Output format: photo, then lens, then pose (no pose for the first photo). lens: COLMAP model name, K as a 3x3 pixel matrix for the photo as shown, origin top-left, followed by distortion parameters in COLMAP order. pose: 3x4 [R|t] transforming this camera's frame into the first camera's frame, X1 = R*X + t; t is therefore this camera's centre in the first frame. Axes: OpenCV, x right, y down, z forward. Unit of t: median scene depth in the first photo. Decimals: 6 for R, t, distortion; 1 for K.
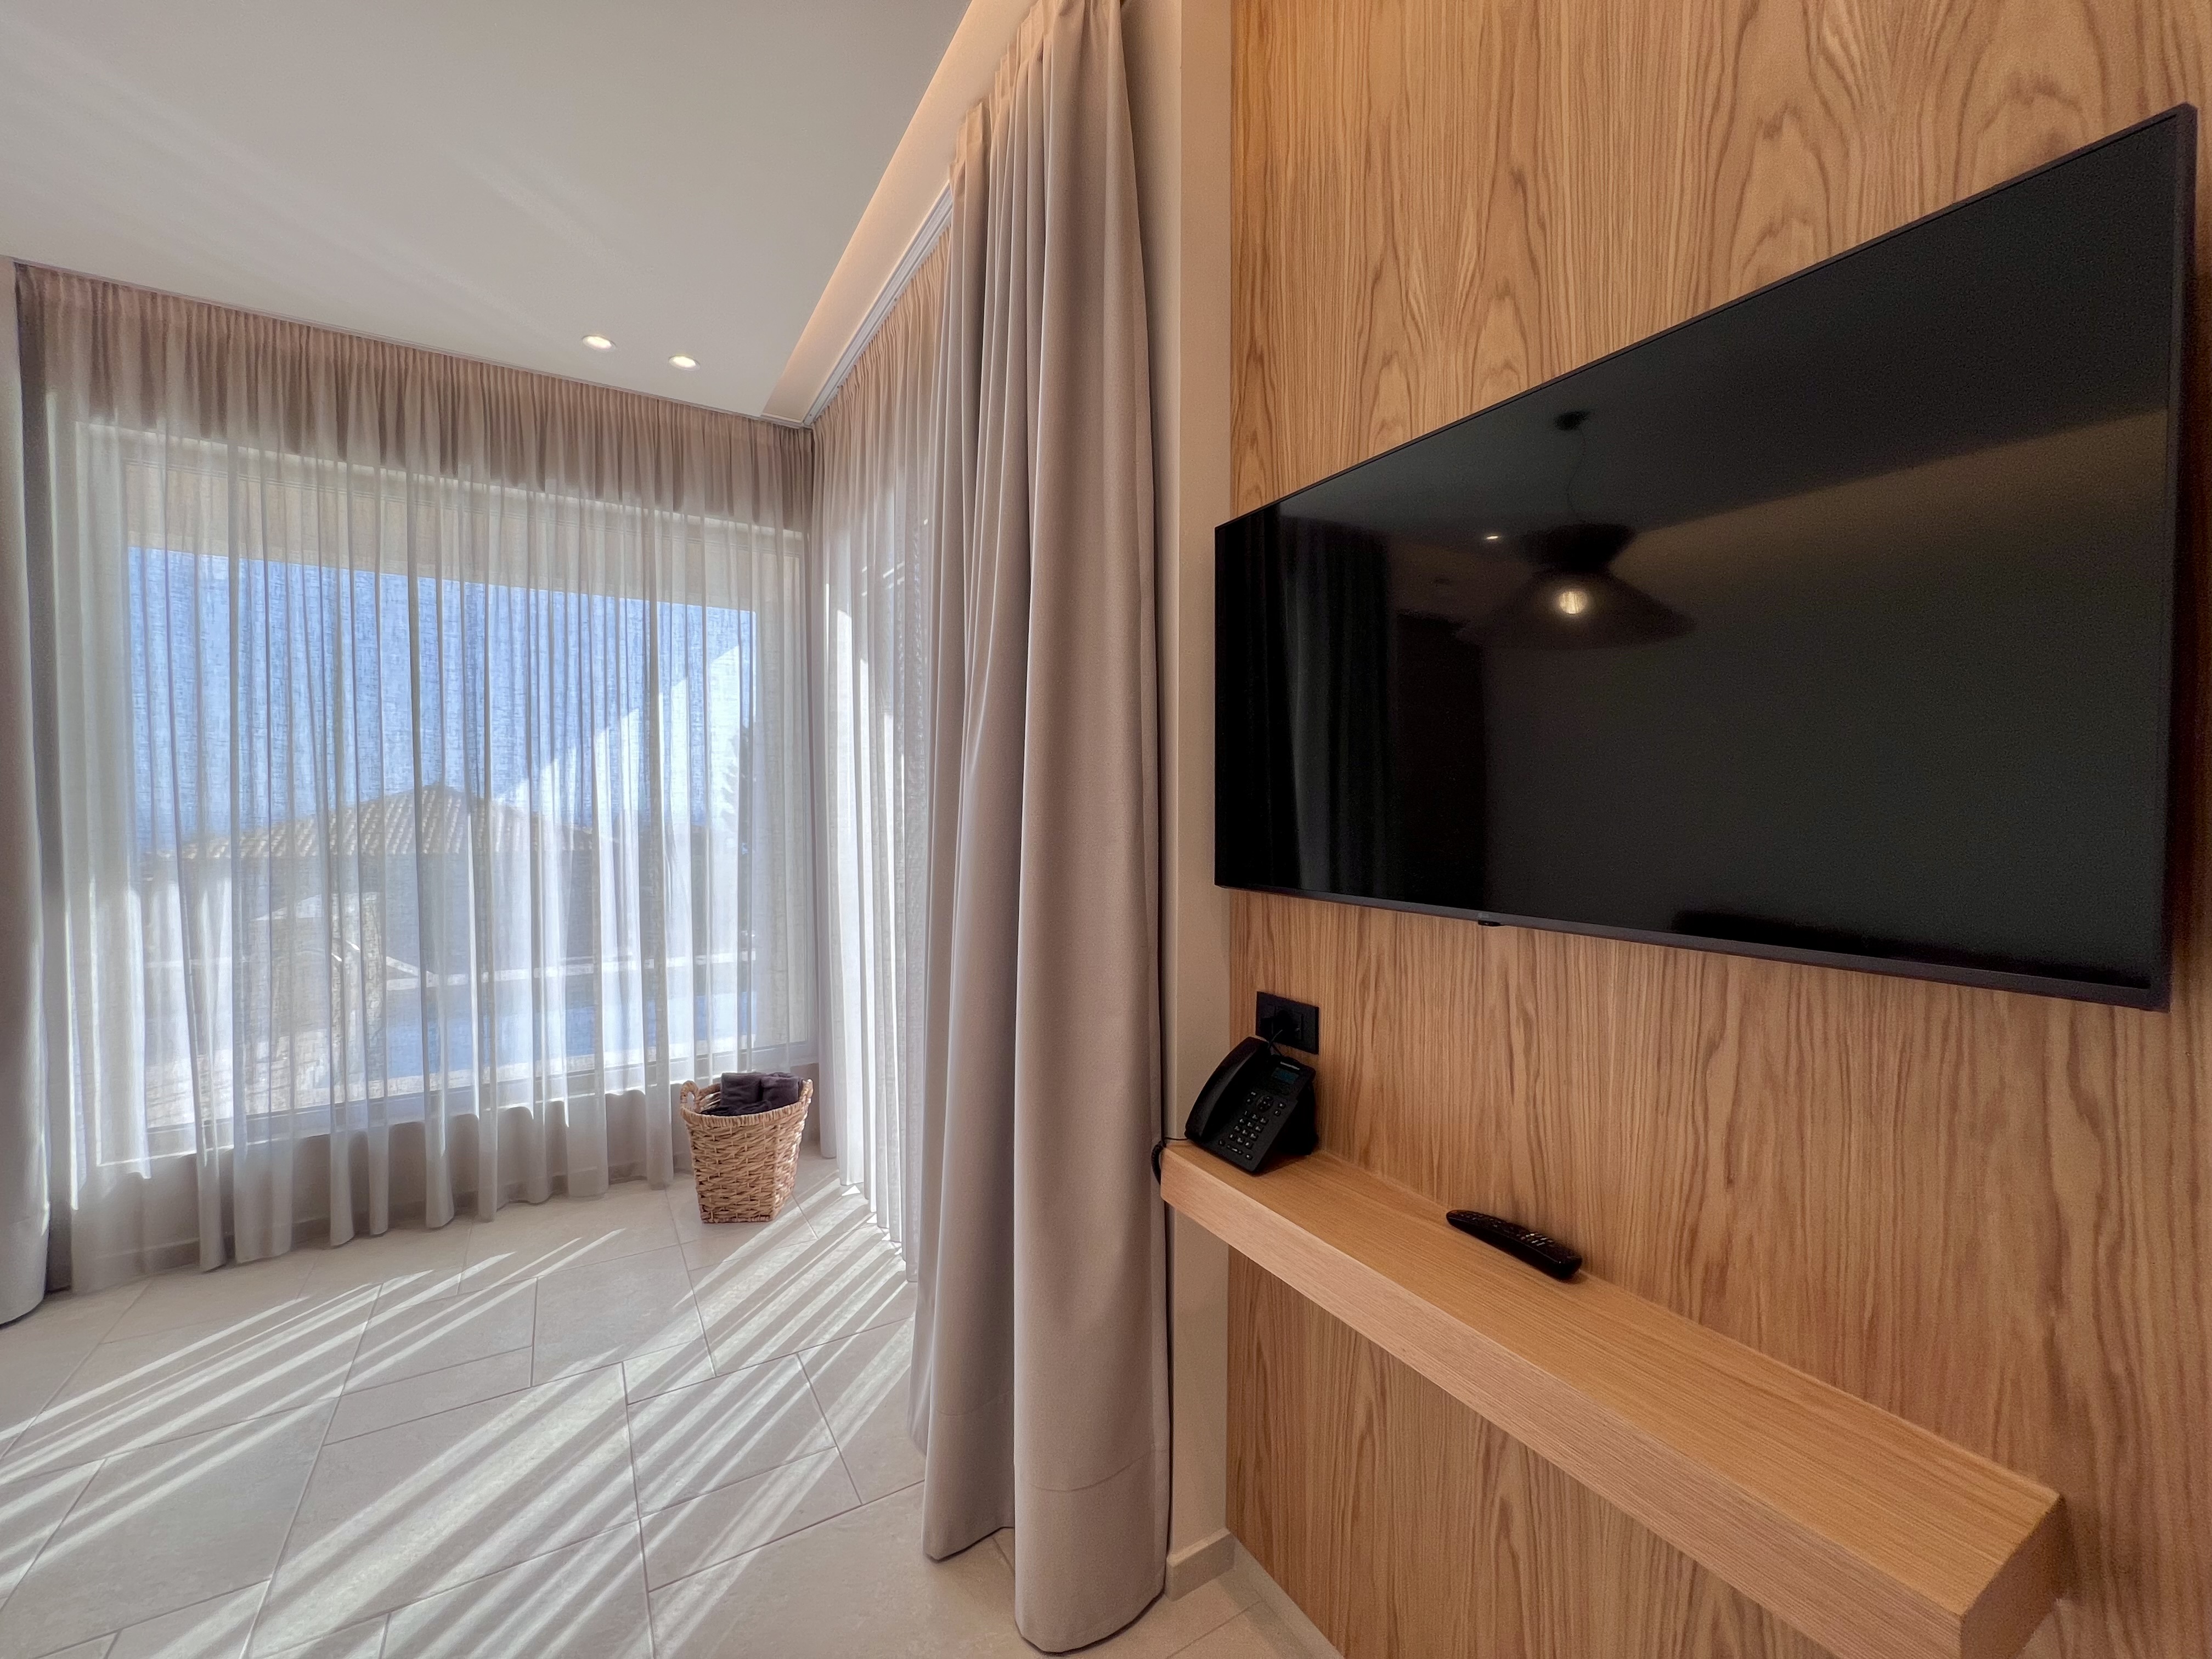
lens RADIAL K [[892.7, 0, 1105.7], [0, 892.7, 834.2], [0, 0, 1]] dist [-0.001540, -0.000396]
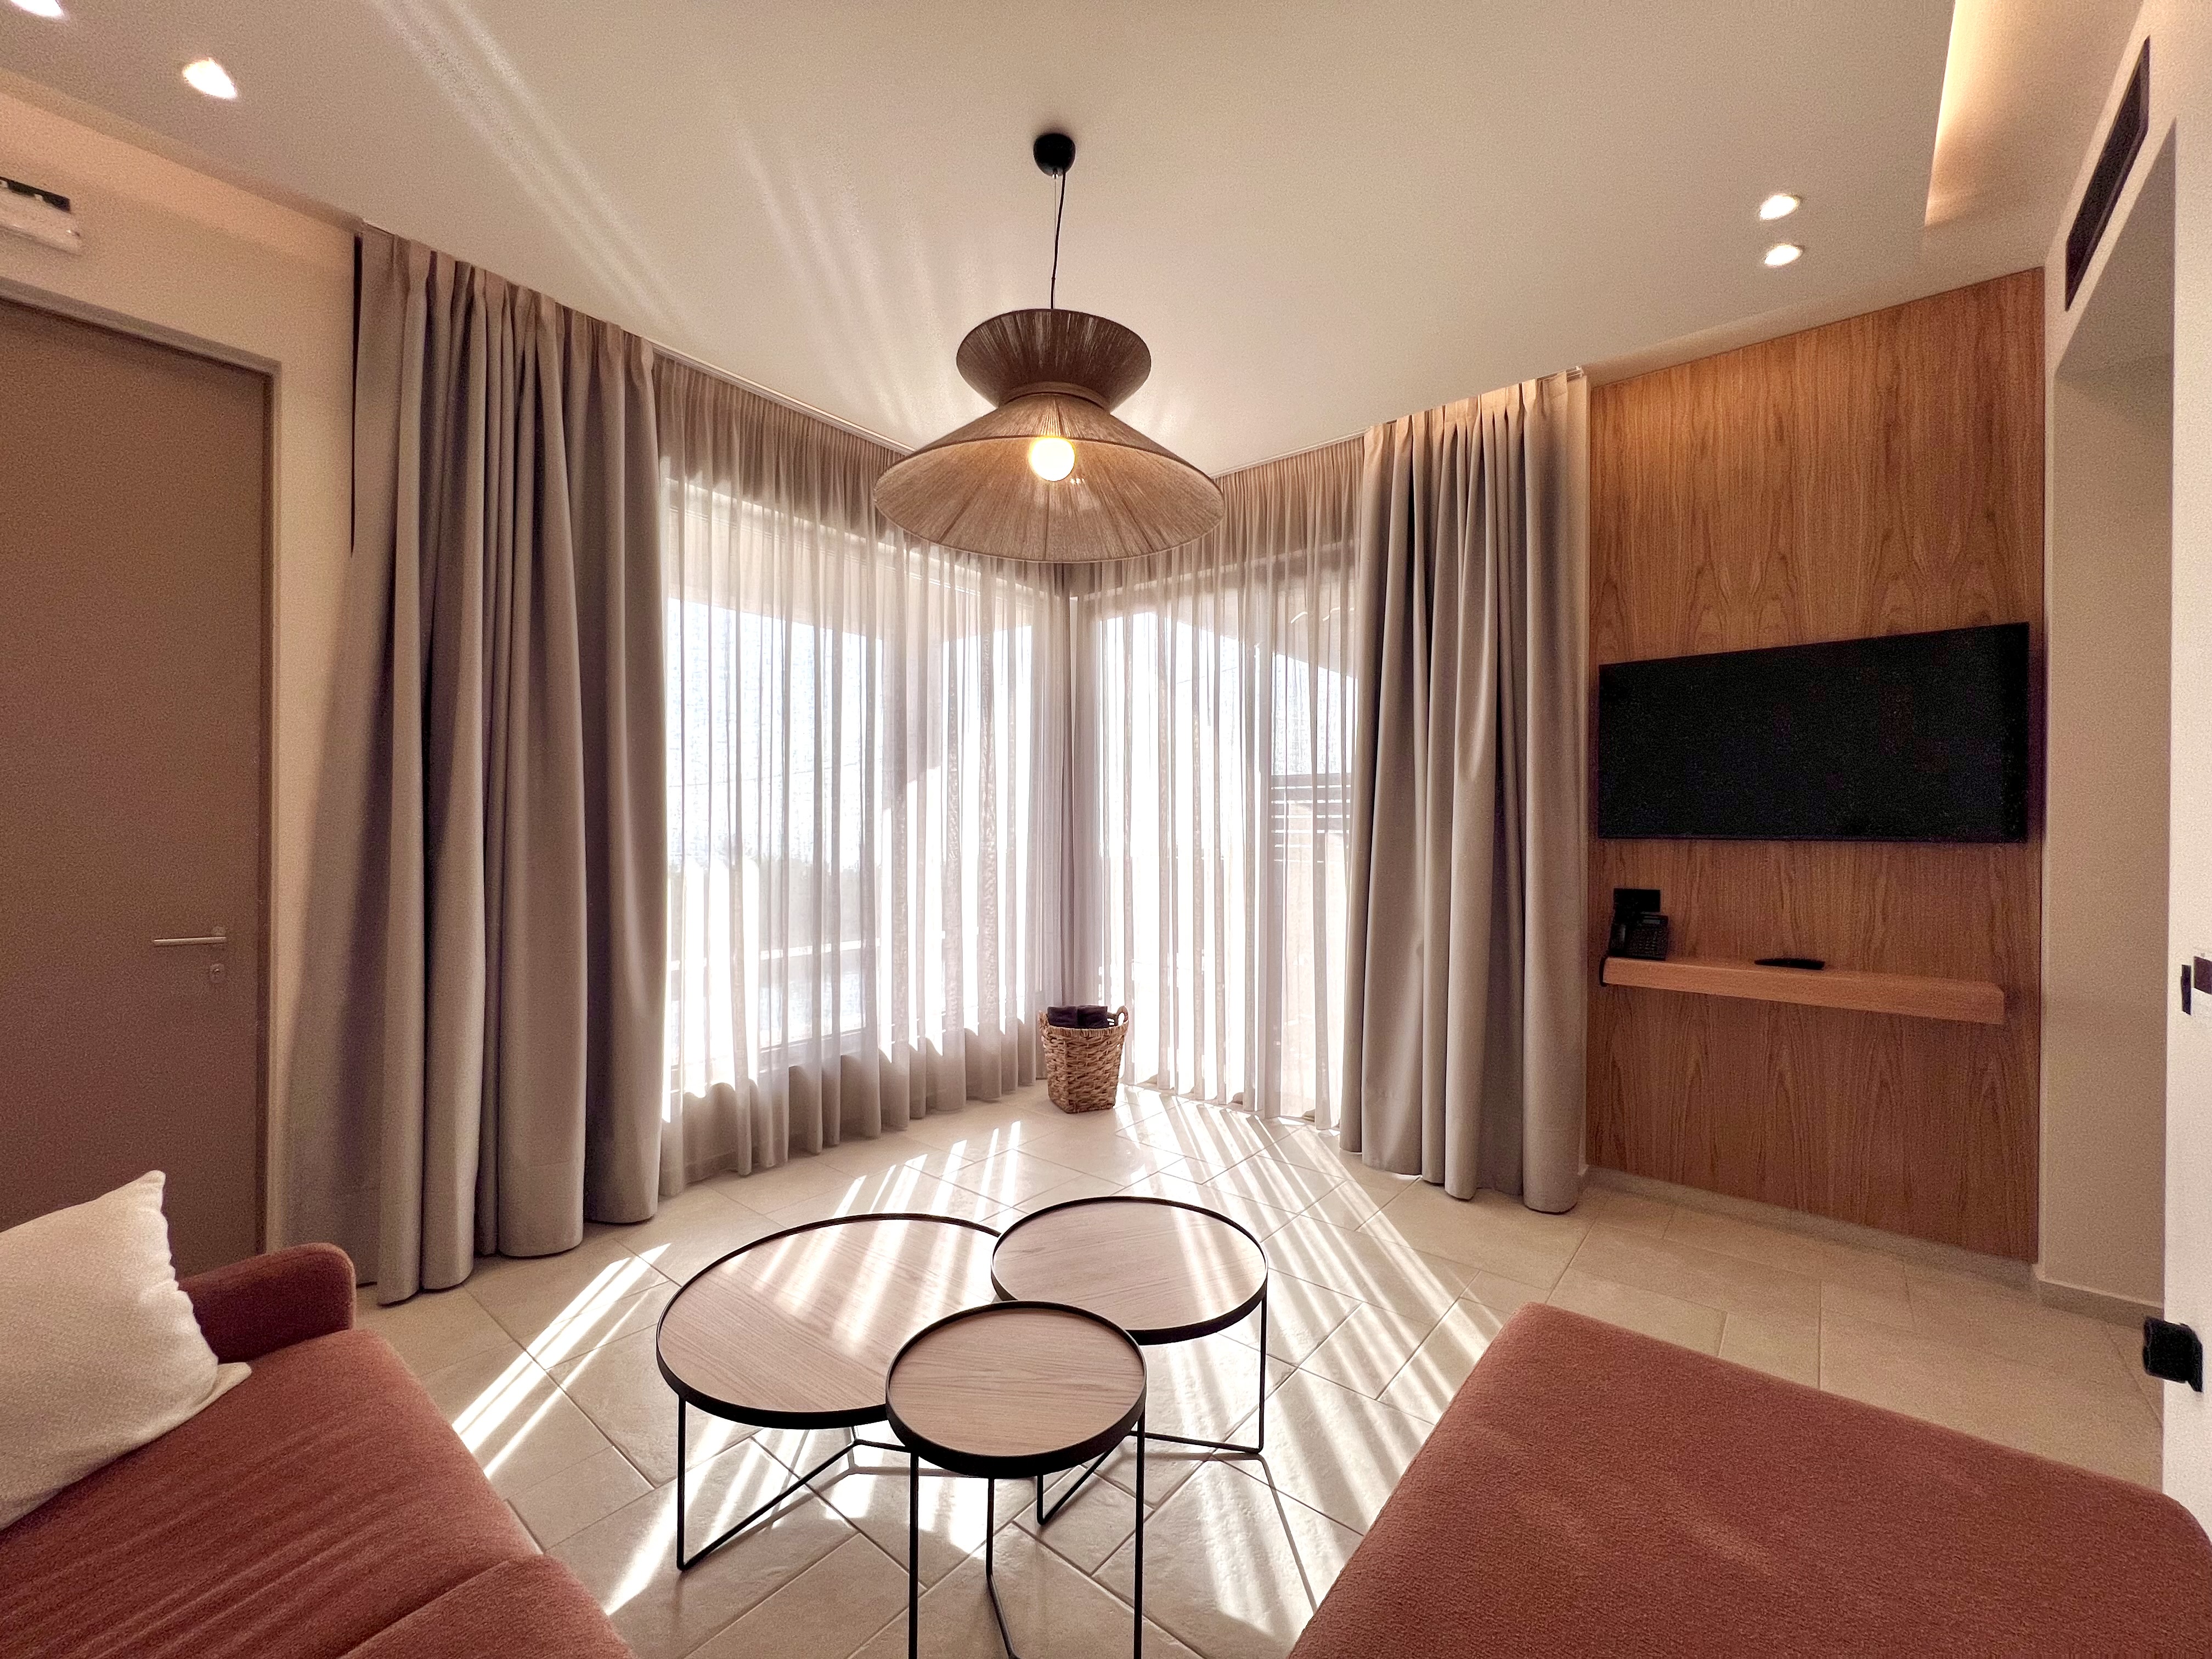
lens RADIAL K [[899.0, 0, 1106.0], [0, 899.0, 829.5], [0, 0, 1]] dist [0.001370, 0.000077]
pose [[0.940933, -0.000257, 0.338593, -1.781531], [0.007902, 0.999744, -0.021200, 0.082075], [-0.338501, 0.022623, 0.940694, -0.615892]]
